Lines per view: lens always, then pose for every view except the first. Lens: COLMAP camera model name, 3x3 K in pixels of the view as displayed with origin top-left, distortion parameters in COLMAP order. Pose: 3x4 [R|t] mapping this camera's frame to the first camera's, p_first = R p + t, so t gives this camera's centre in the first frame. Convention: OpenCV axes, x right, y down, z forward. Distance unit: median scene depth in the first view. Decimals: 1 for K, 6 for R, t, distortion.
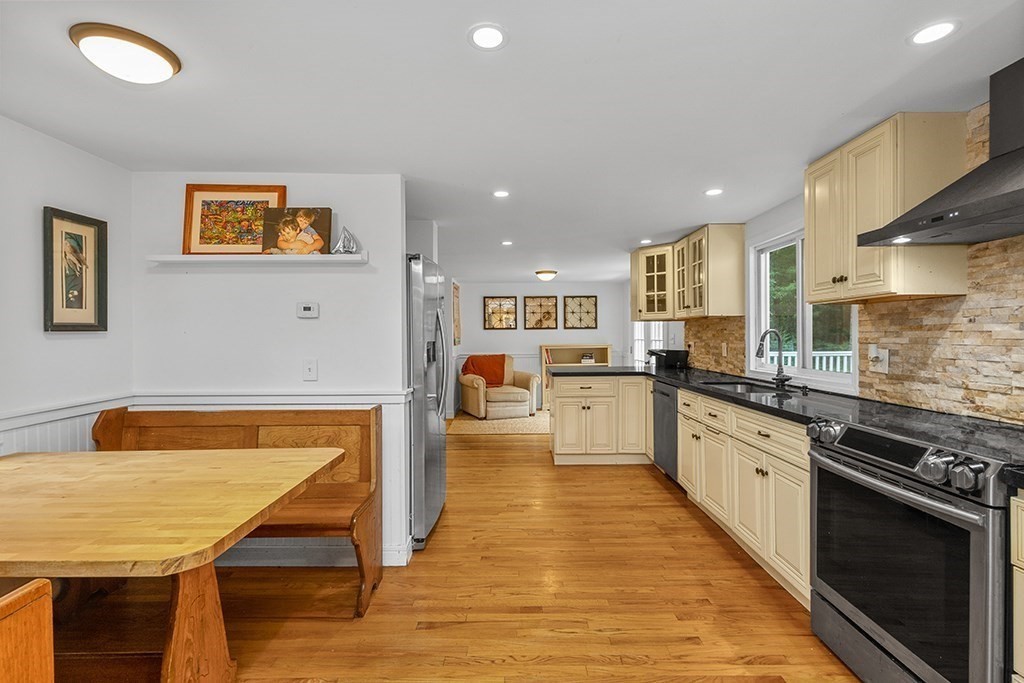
lens RADIAL K [[471.0, 0, 519.1], [0, 471.0, 334.7], [0, 0, 1]] dist [0.012793, -0.003292]
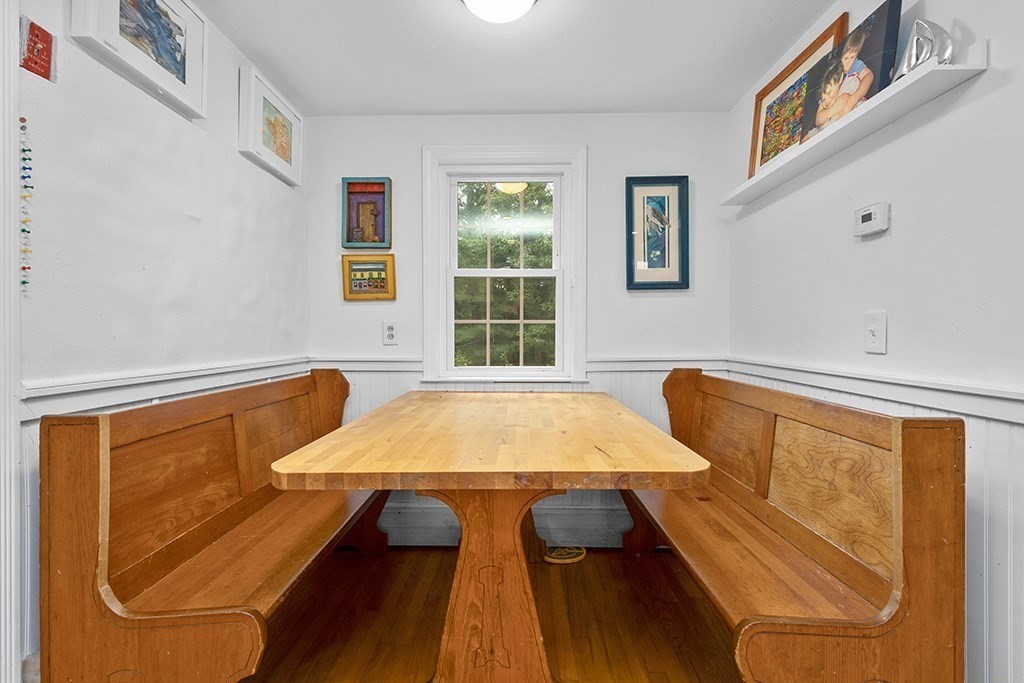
lens RADIAL K [[471.0, 0, 505.3], [0, 471.0, 334.0], [0, 0, 1]] dist [0.012793, -0.003292]
pose [[-0.038004, 0.006741, -0.999255, 0.113982], [-0.001173, 0.999976, 0.006791, 0.081297], [0.999277, 0.001430, -0.037996, 0.683415]]
